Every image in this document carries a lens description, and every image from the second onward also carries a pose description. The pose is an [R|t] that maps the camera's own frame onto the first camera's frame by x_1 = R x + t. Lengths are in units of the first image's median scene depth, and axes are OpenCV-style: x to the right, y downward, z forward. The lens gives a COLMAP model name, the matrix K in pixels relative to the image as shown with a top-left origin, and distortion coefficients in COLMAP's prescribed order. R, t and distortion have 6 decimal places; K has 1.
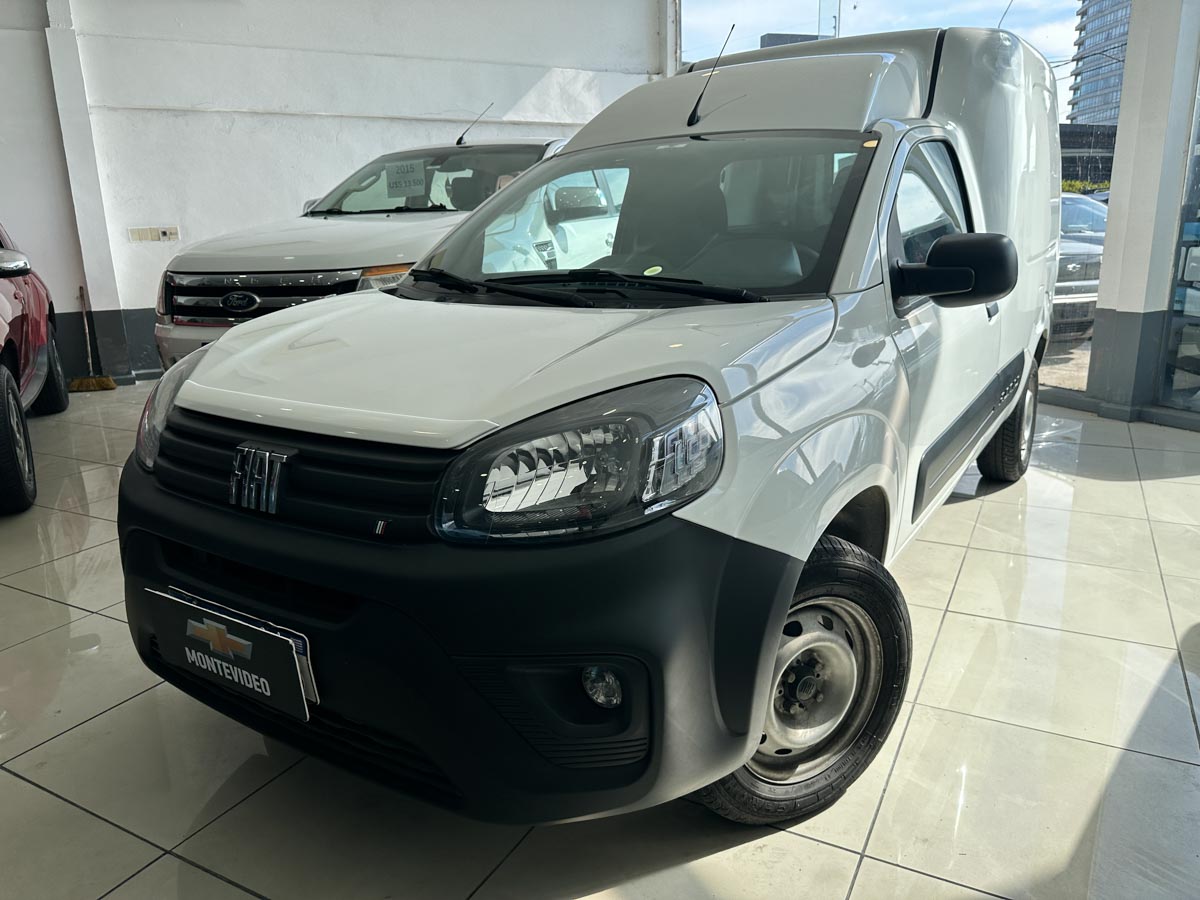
lens RADIAL K [[844.2, 0, 604.5], [0, 844.2, 449.9], [0, 0, 1]] dist [0.046188, -0.064535]
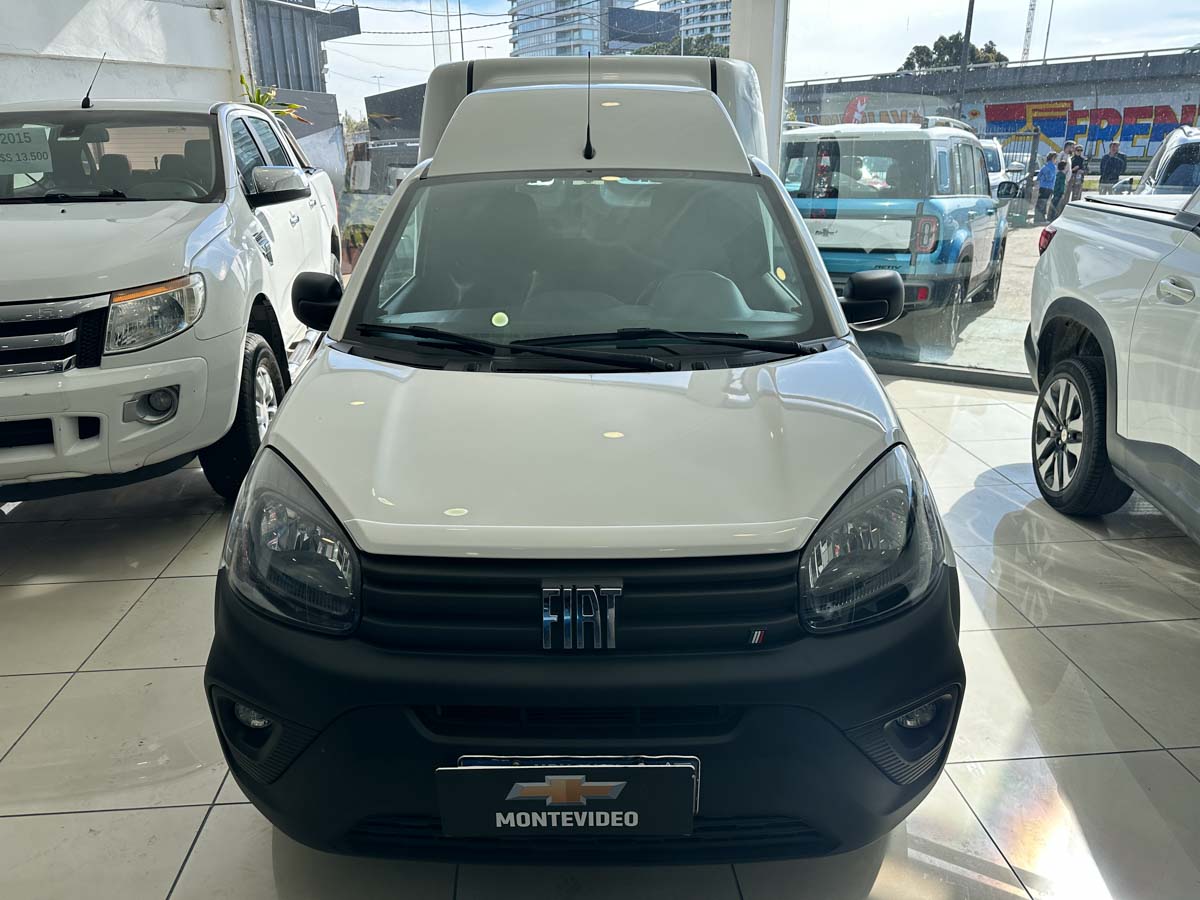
lens RADIAL K [[844.2, 0, 604.5], [0, 844.2, 449.9], [0, 0, 1]] dist [0.046188, -0.064535]
pose [[0.841961, -0.164376, 0.513890, -0.826655], [0.124980, 0.985974, 0.110612, -0.247680], [-0.524864, -0.028905, 0.850695, 0.179185]]
